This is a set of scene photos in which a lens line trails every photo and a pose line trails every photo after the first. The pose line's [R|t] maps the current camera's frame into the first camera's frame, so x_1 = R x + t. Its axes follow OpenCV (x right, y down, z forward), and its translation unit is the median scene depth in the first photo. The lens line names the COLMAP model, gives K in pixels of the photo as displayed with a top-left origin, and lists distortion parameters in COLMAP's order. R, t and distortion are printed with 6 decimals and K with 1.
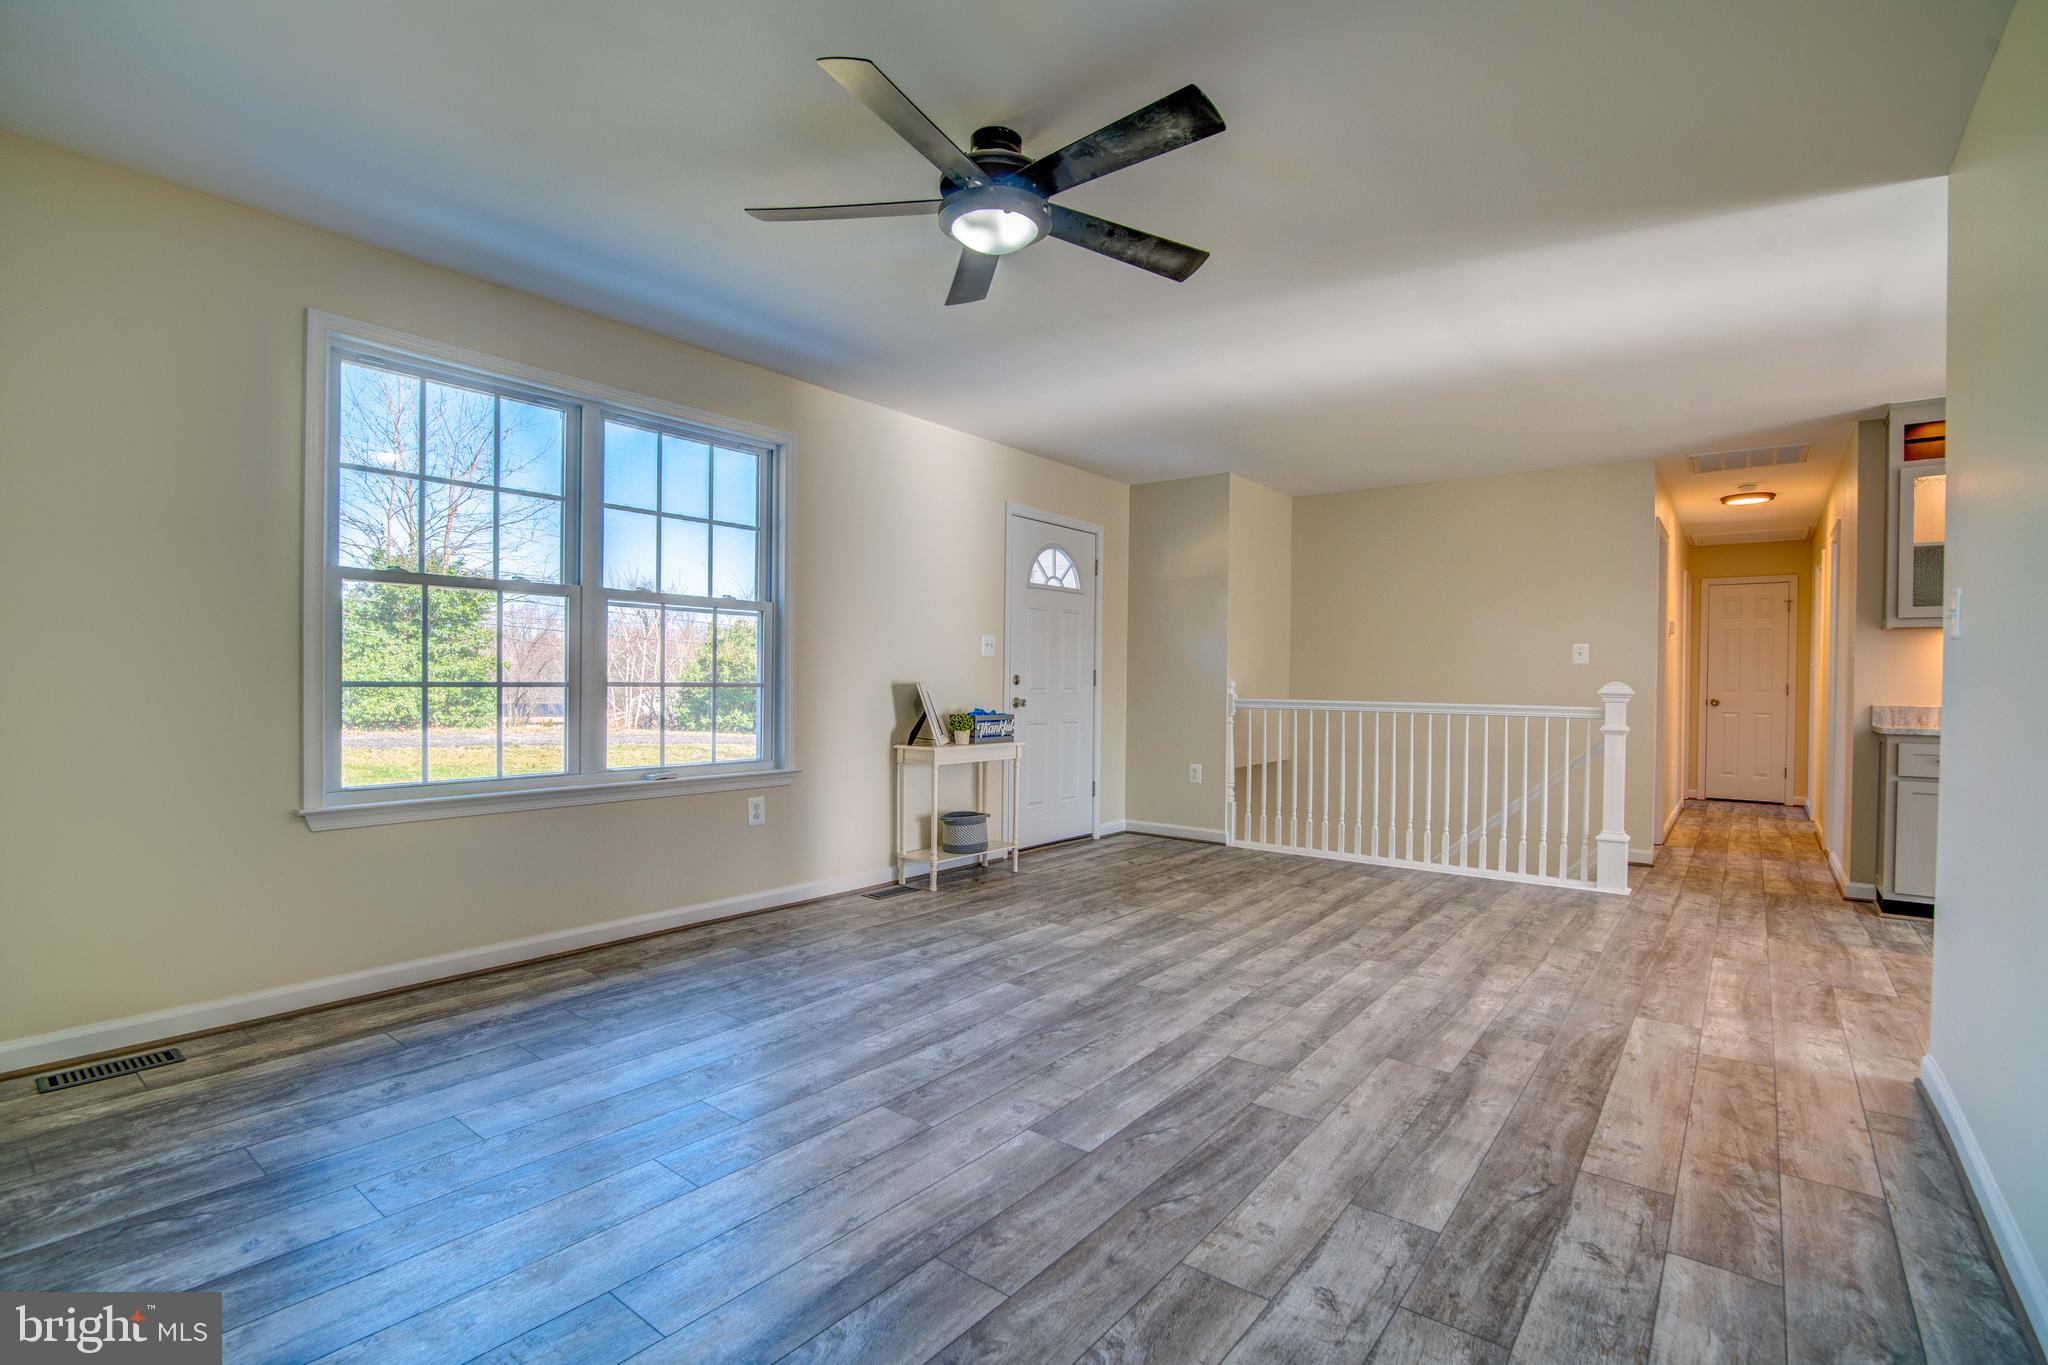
lens RADIAL K [[944.9, 0, 1028.1], [0, 944.9, 691.0], [0, 0, 1]] dist [-0.028362, 0.005001]
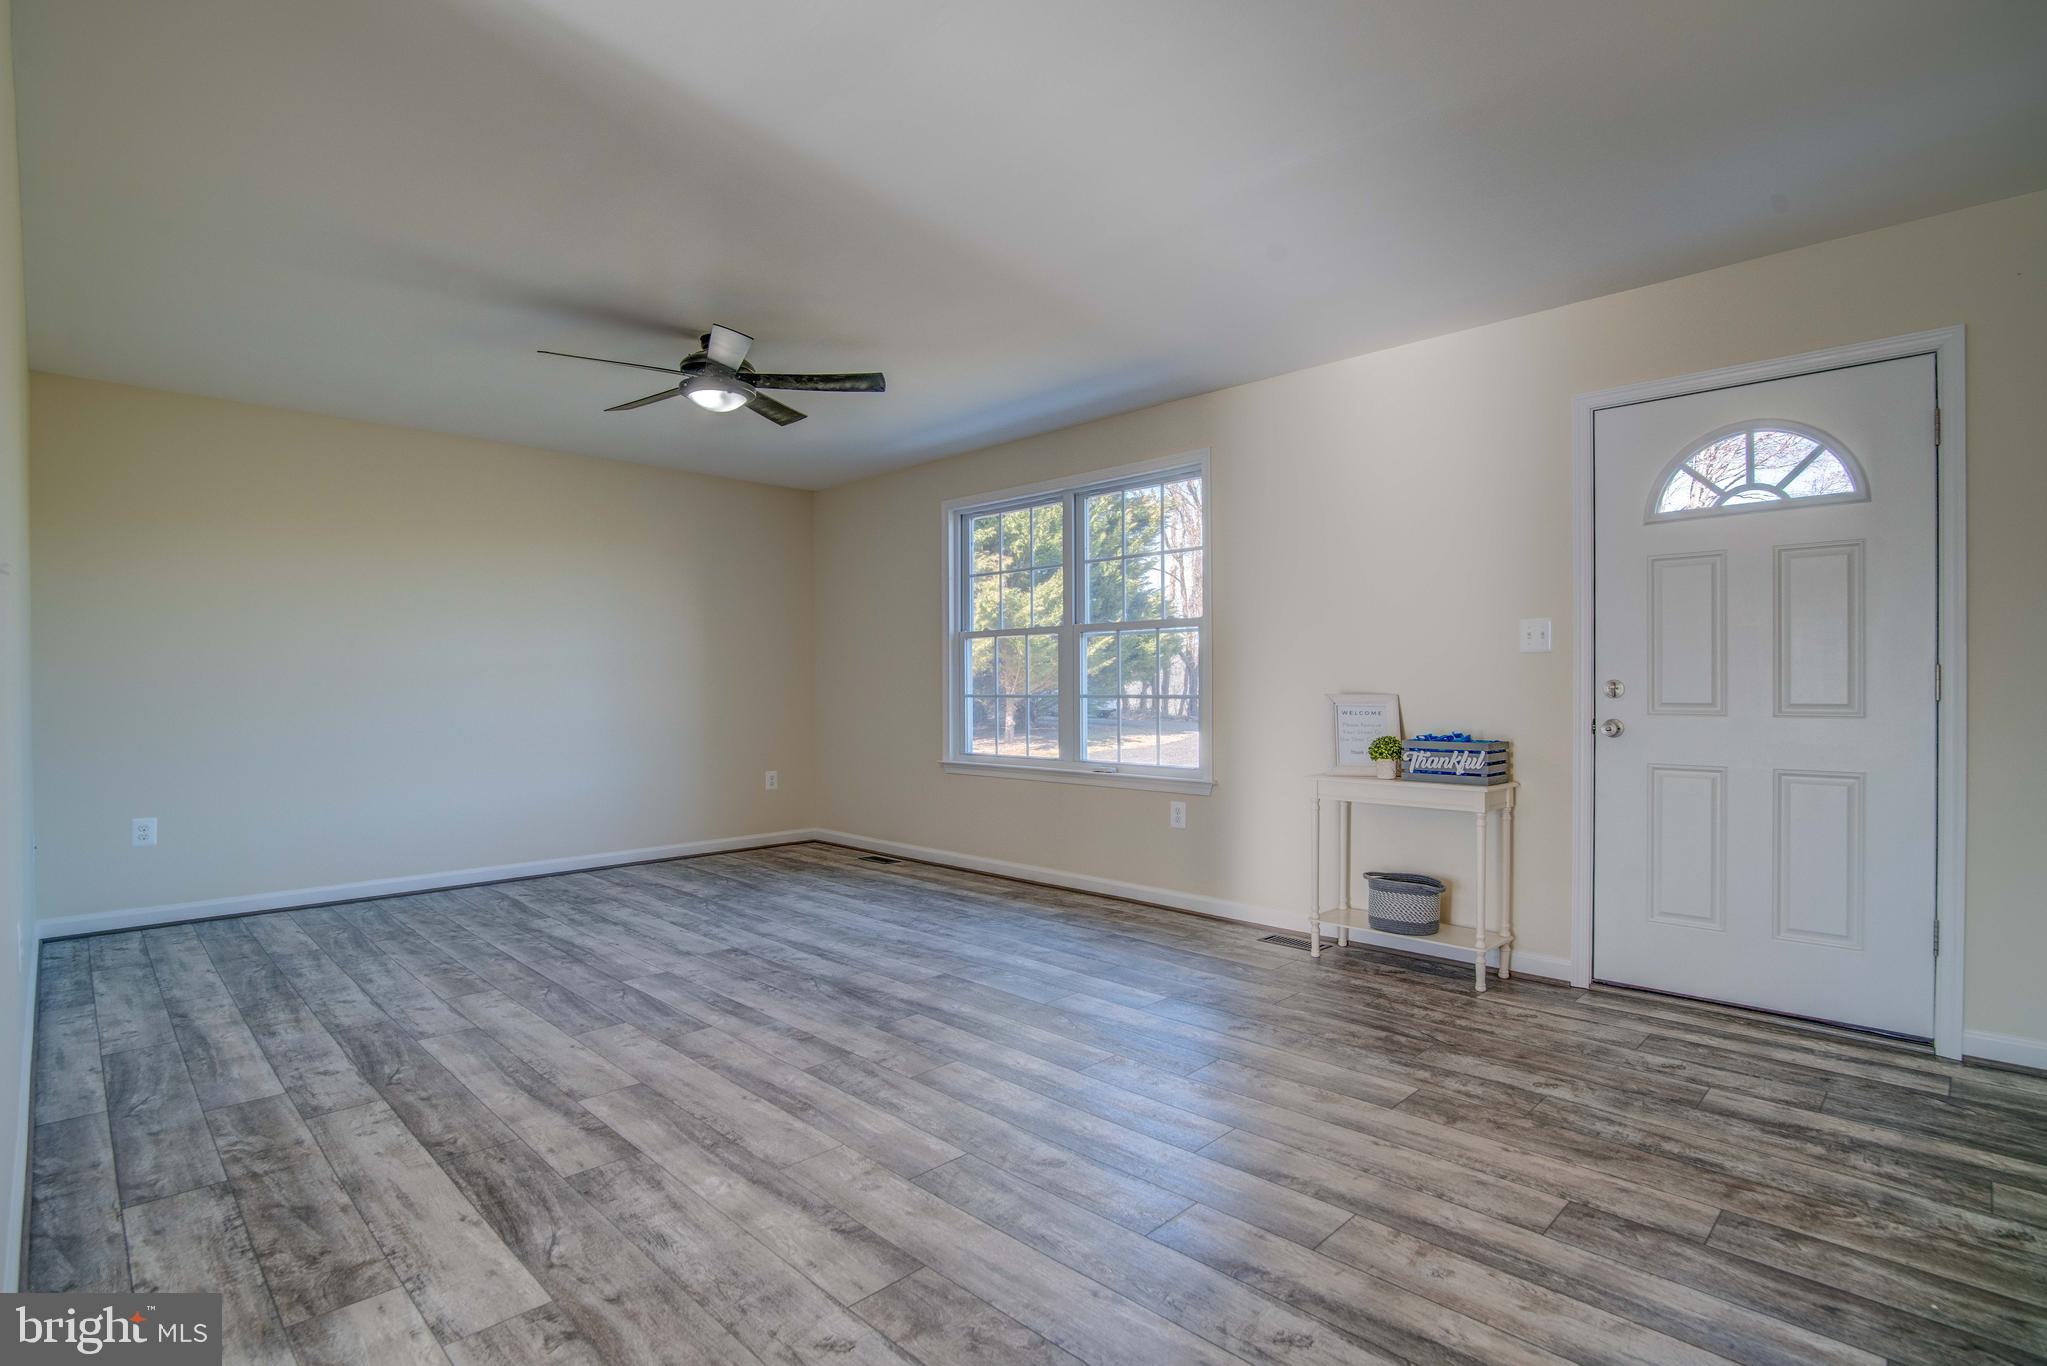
lens RADIAL K [[987.6, 0, 1011.8], [0, 987.6, 695.4], [0, 0, 1]] dist [-0.030277, 0.005233]
pose [[-0.126452, -0.003563, -0.991966, 1.028559], [-0.010370, 0.999944, -0.002269, -0.004141], [0.991919, 0.010000, -0.126482, 1.161361]]
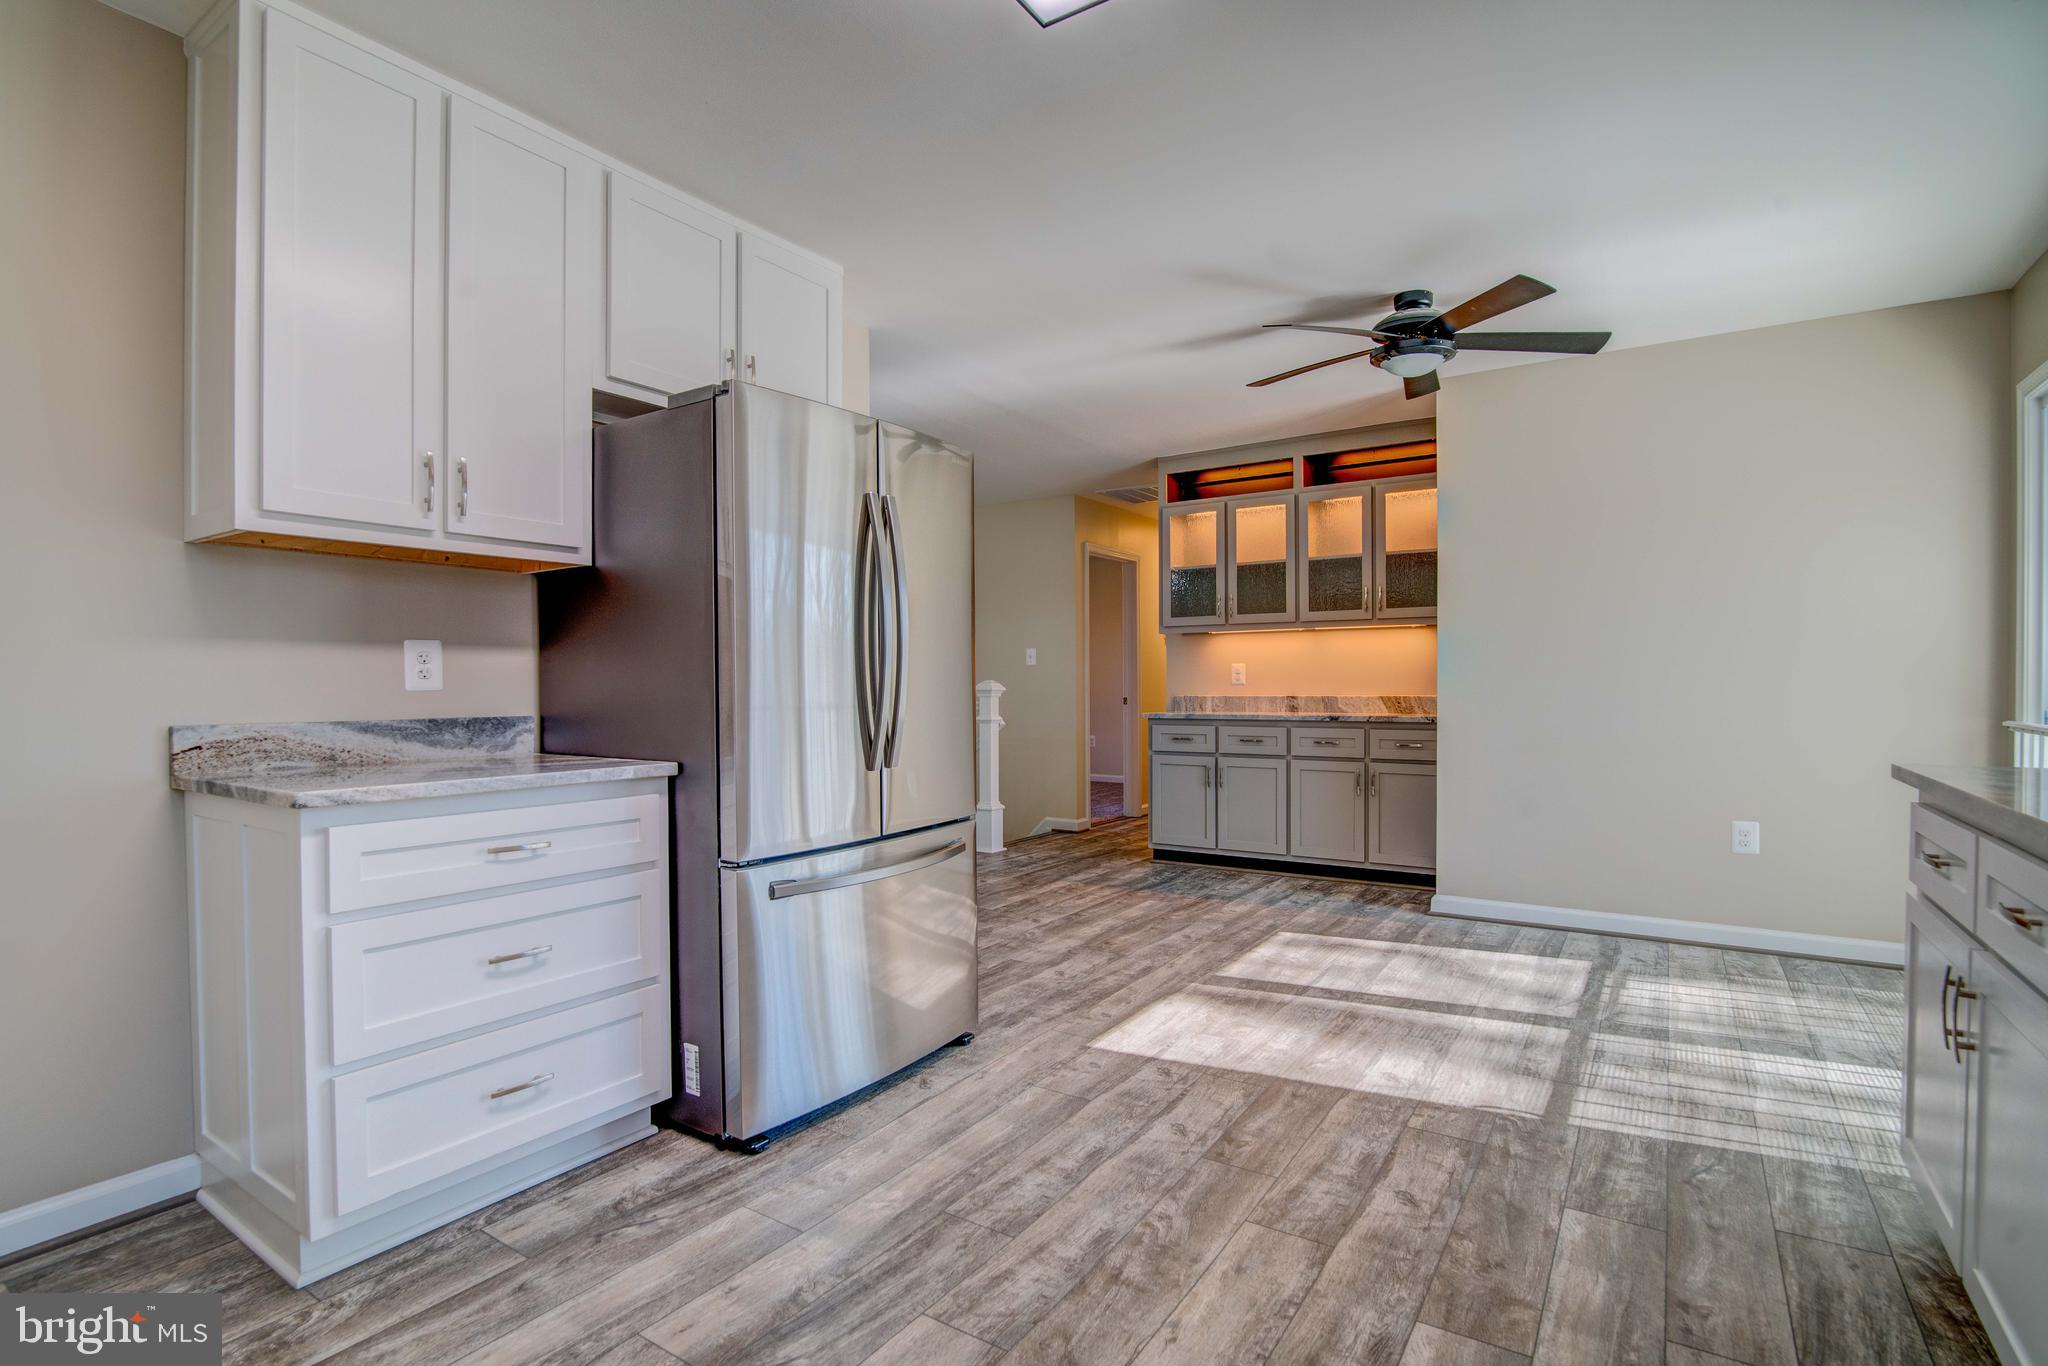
lens RADIAL K [[988.0, 0, 1027.7], [0, 988.0, 691.7], [0, 0, 1]] dist [-0.030277, 0.005233]
pose [[0.996634, -0.021478, 0.079117, 0.817697], [0.021789, 0.999758, -0.003068, 0.013122], [-0.079032, 0.004781, 0.996861, -0.423256]]
